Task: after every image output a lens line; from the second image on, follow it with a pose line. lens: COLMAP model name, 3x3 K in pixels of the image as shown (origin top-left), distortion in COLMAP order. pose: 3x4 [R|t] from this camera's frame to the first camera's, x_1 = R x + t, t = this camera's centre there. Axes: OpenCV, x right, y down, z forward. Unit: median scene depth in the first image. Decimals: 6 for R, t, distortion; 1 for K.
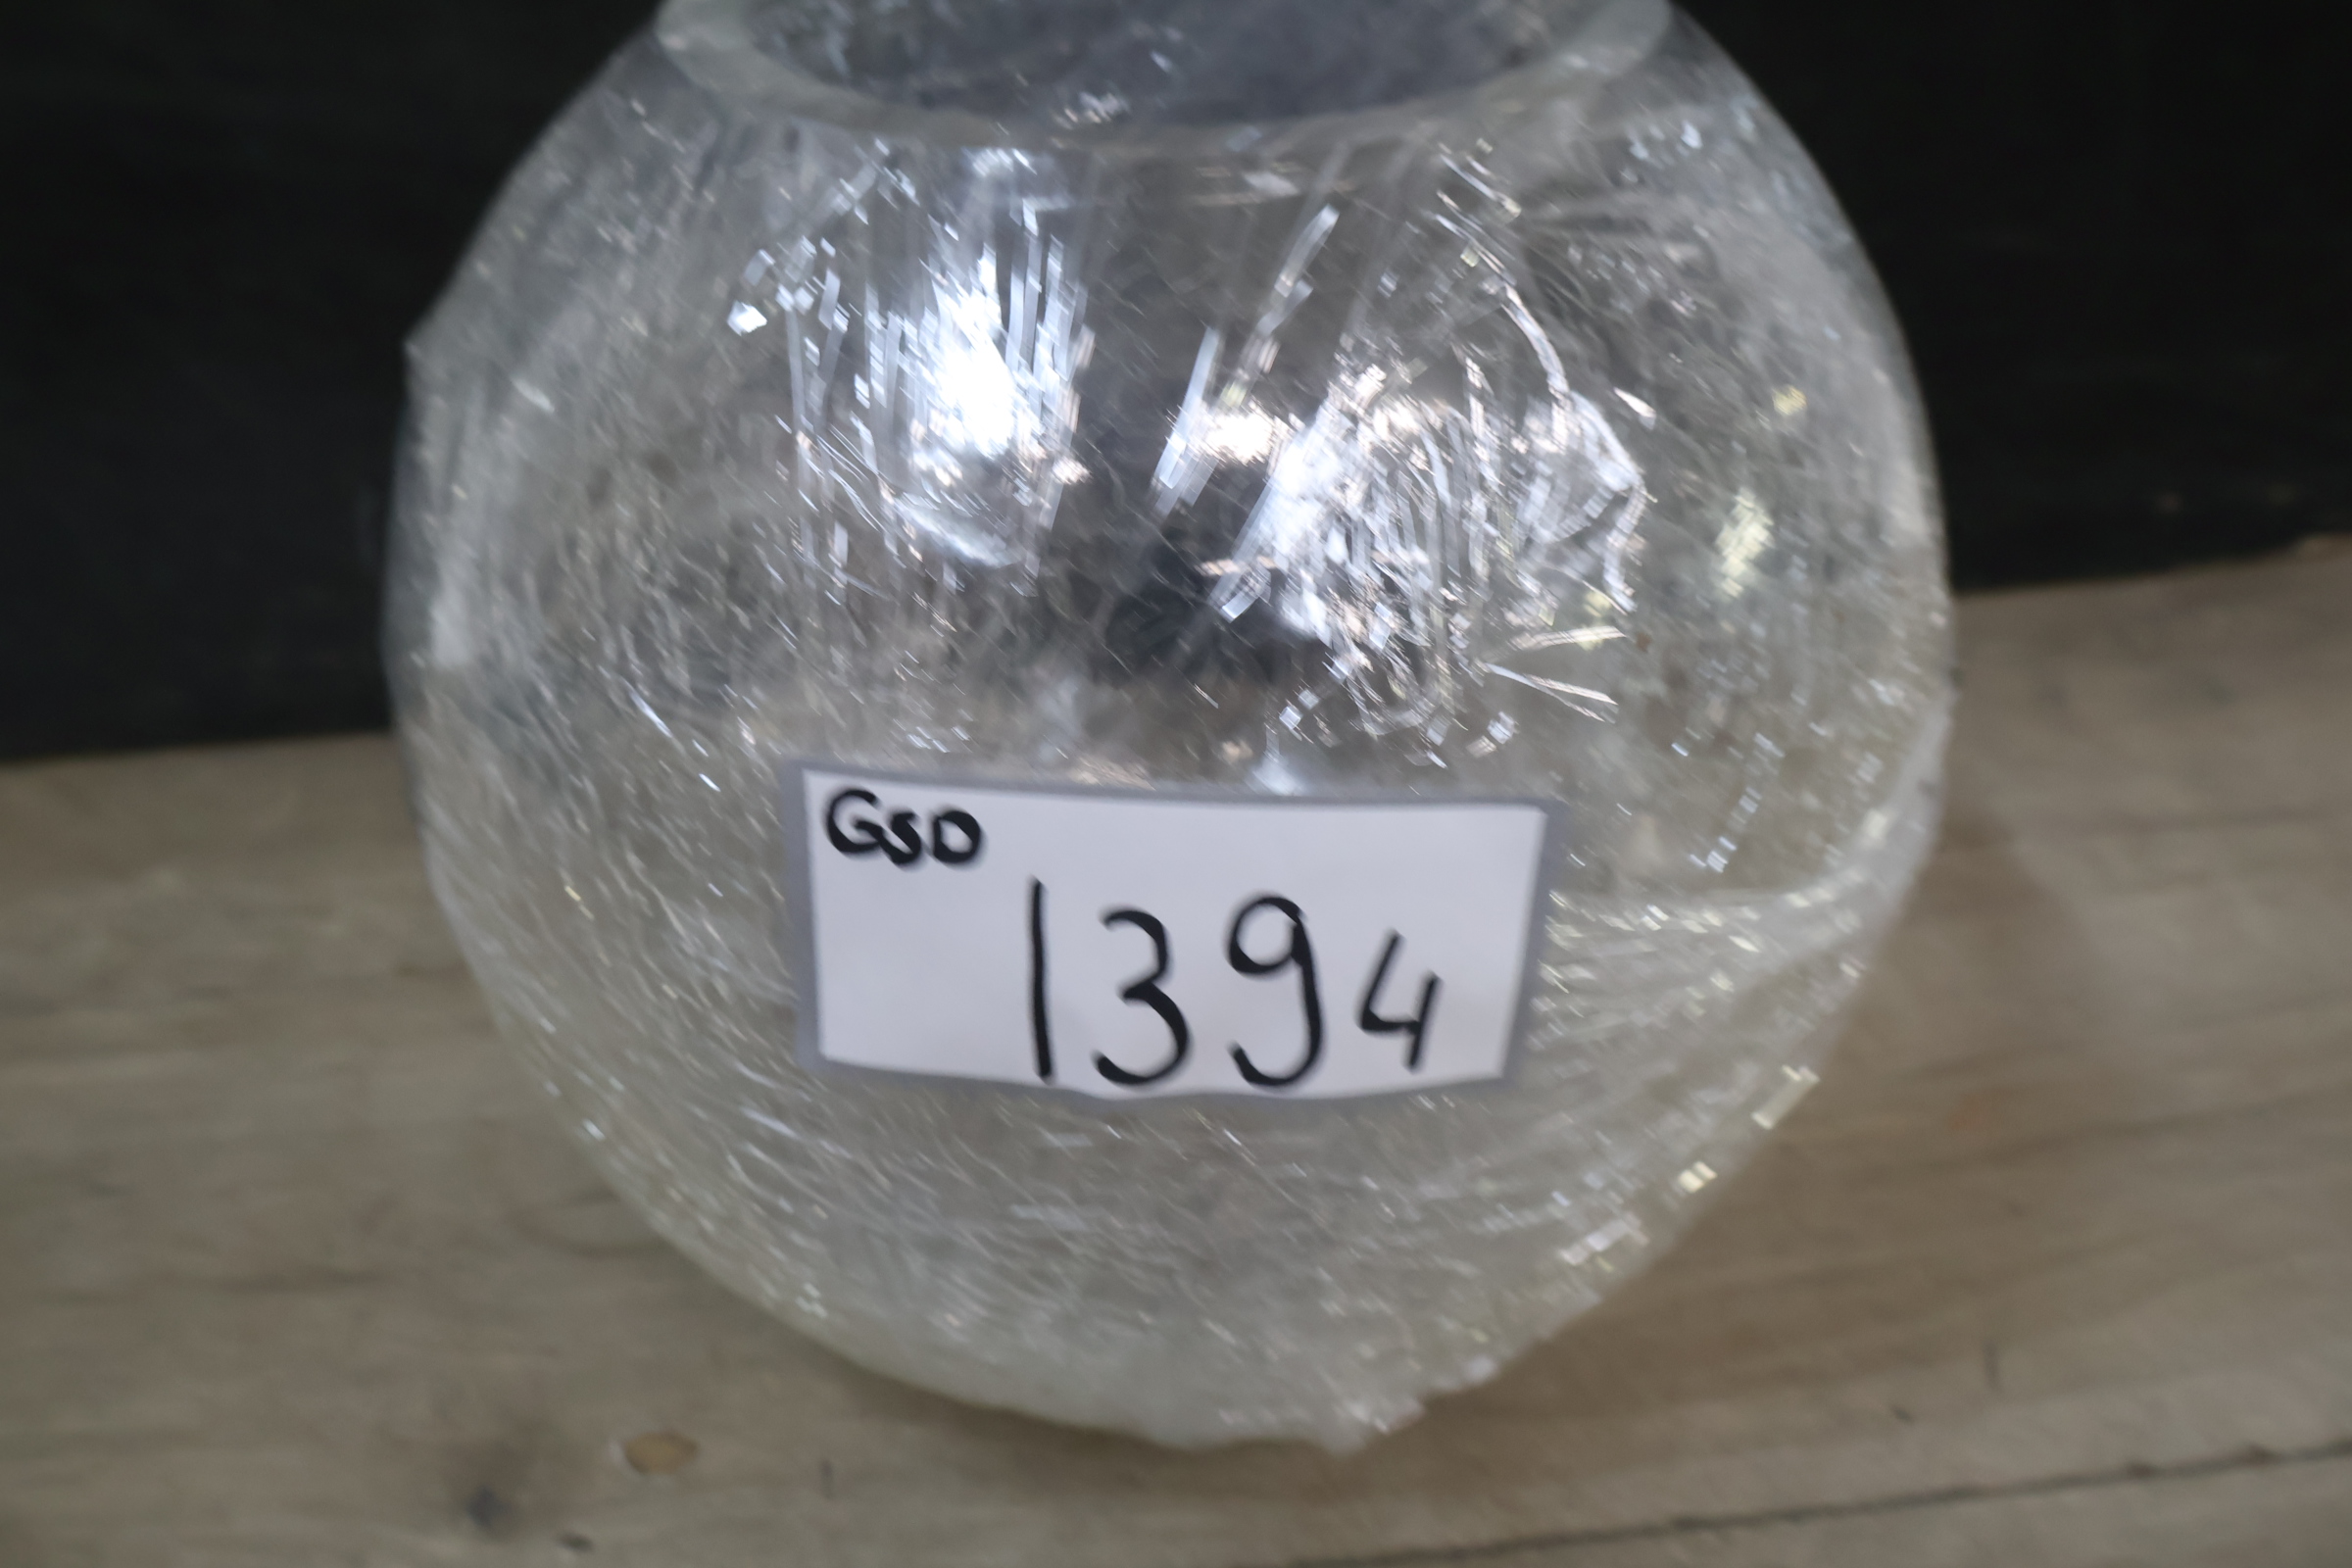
lens RADIAL K [[2079.1, 0, 1149.7], [0, 2079.1, 777.9], [0, 0, 1]] dist [0.011442, 0.001524]
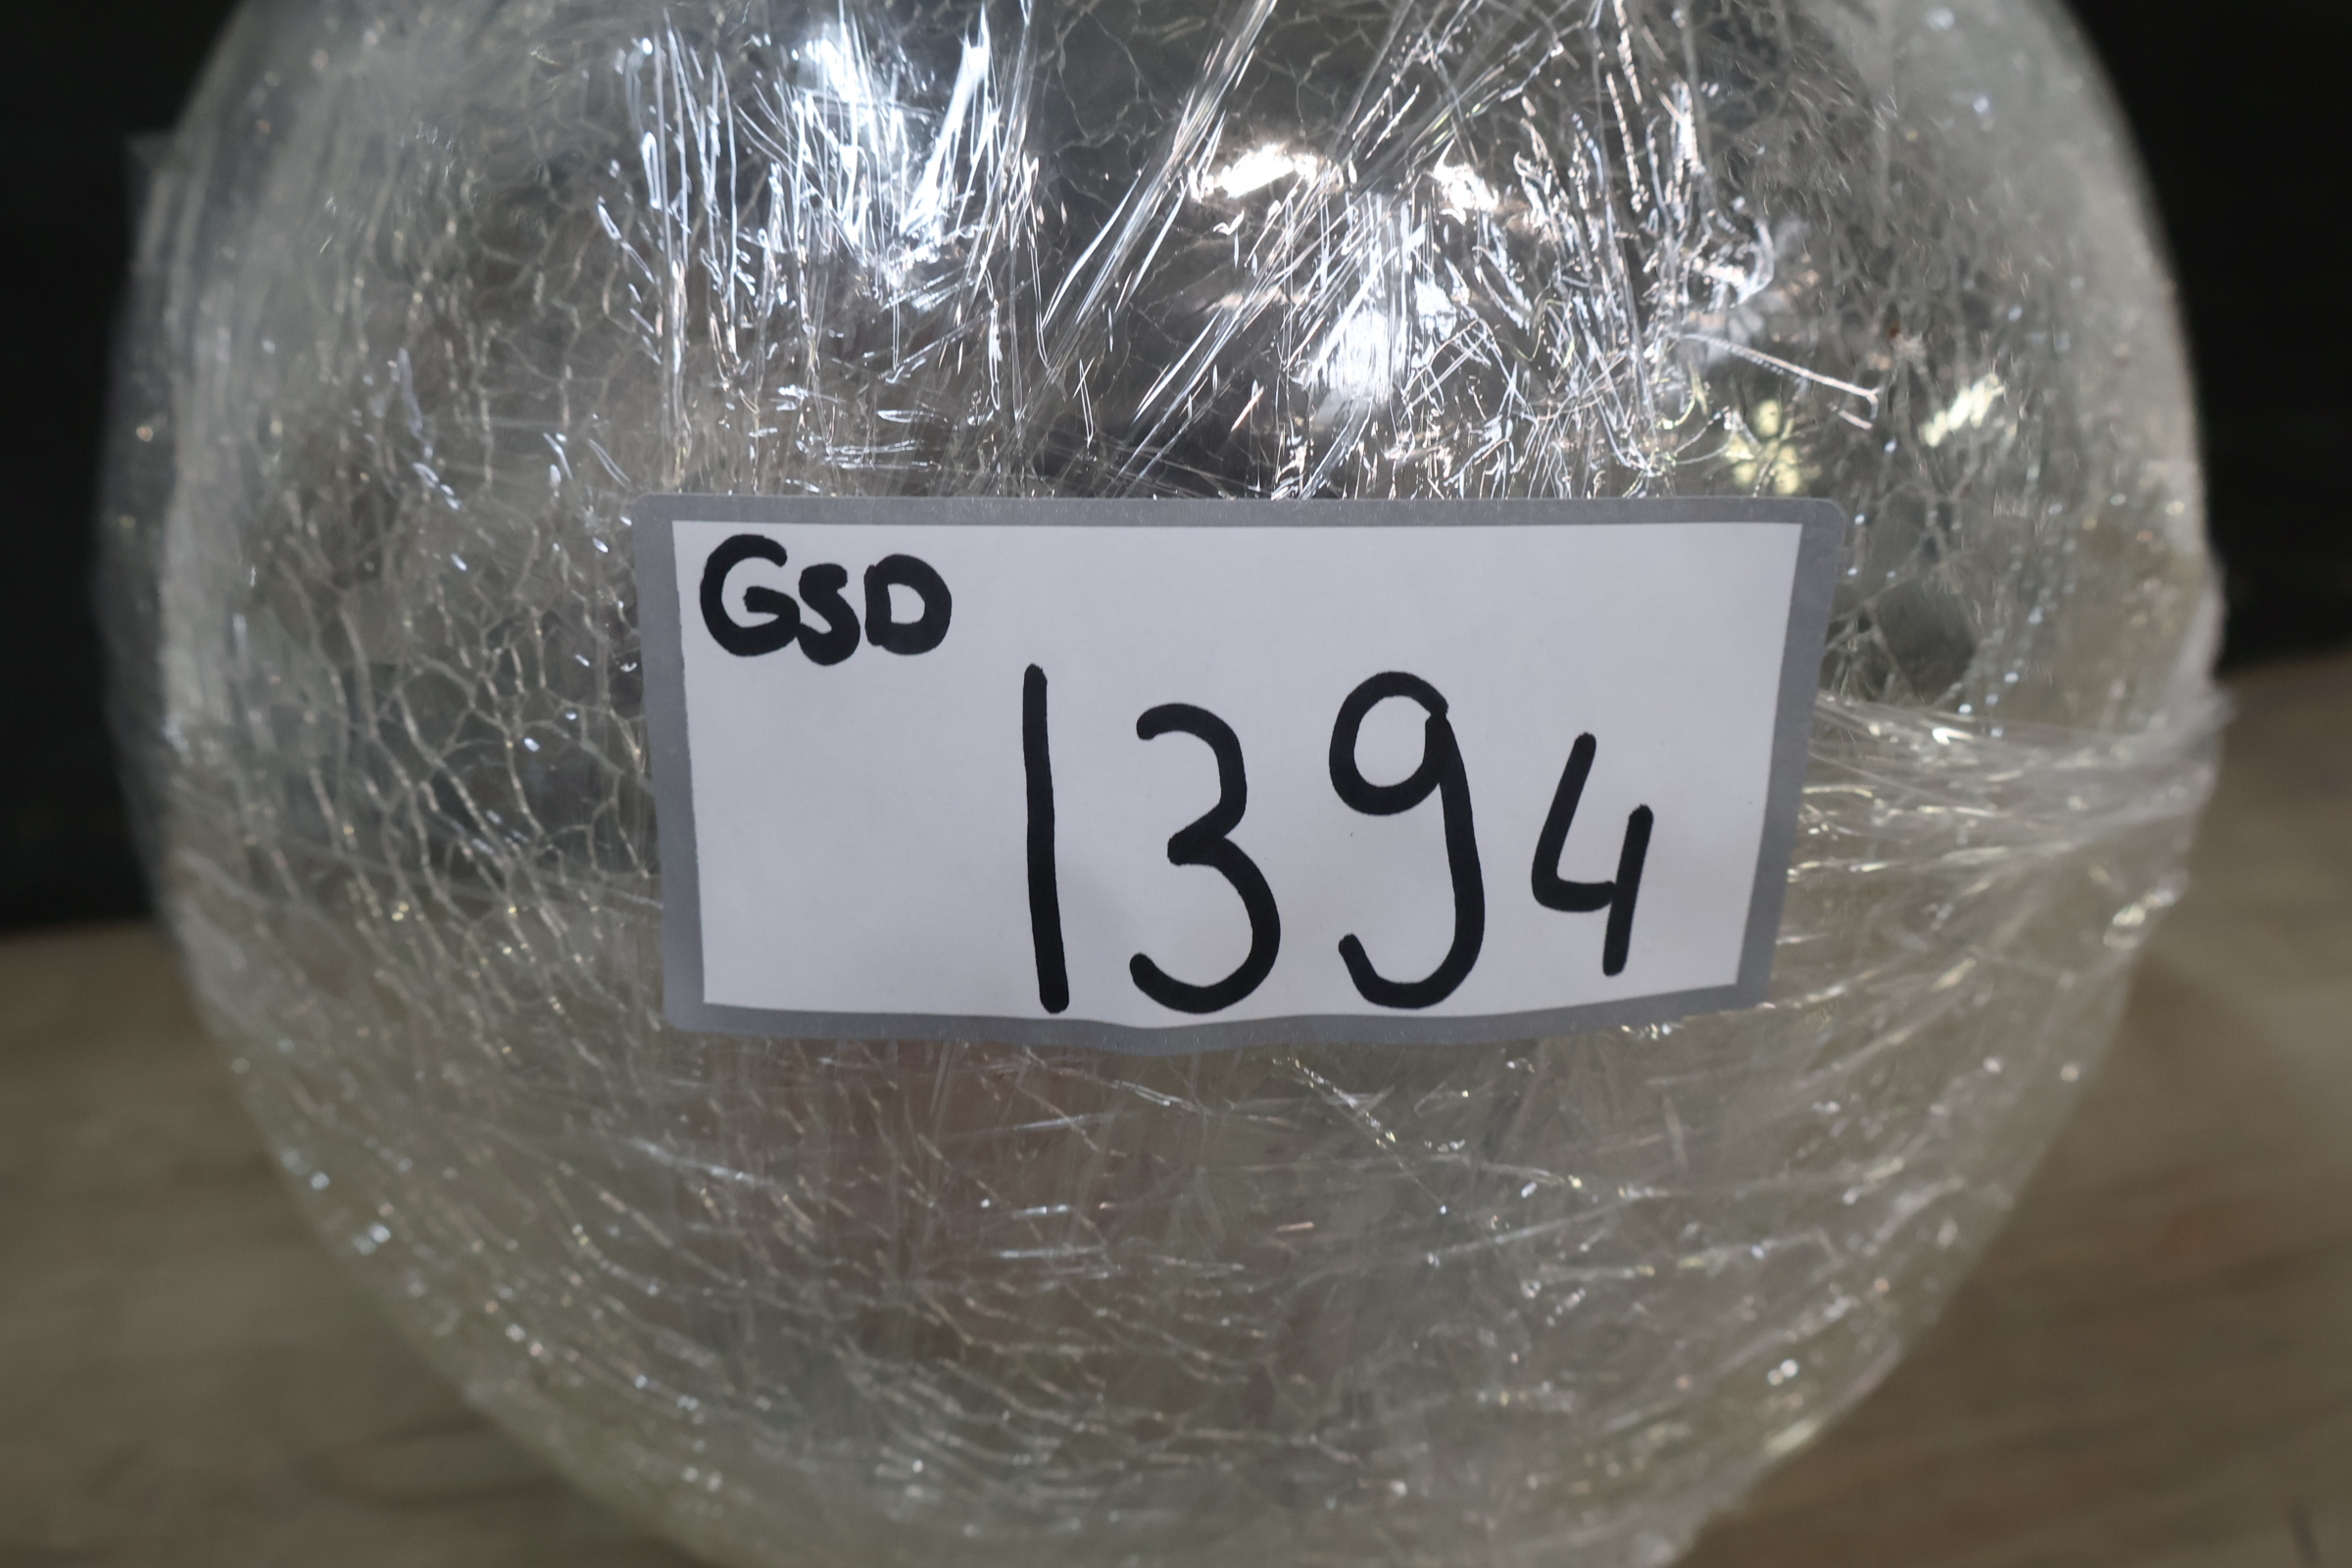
lens RADIAL K [[2079.1, 0, 1175.4], [0, 2079.1, 789.8], [0, 0, 1]] dist [0.011442, 0.001524]
pose [[0.997864, -0.037289, 0.053645, -0.045402], [0.046061, 0.983860, -0.172912, 0.195033], [-0.046332, 0.175013, 0.983475, 0.359498]]
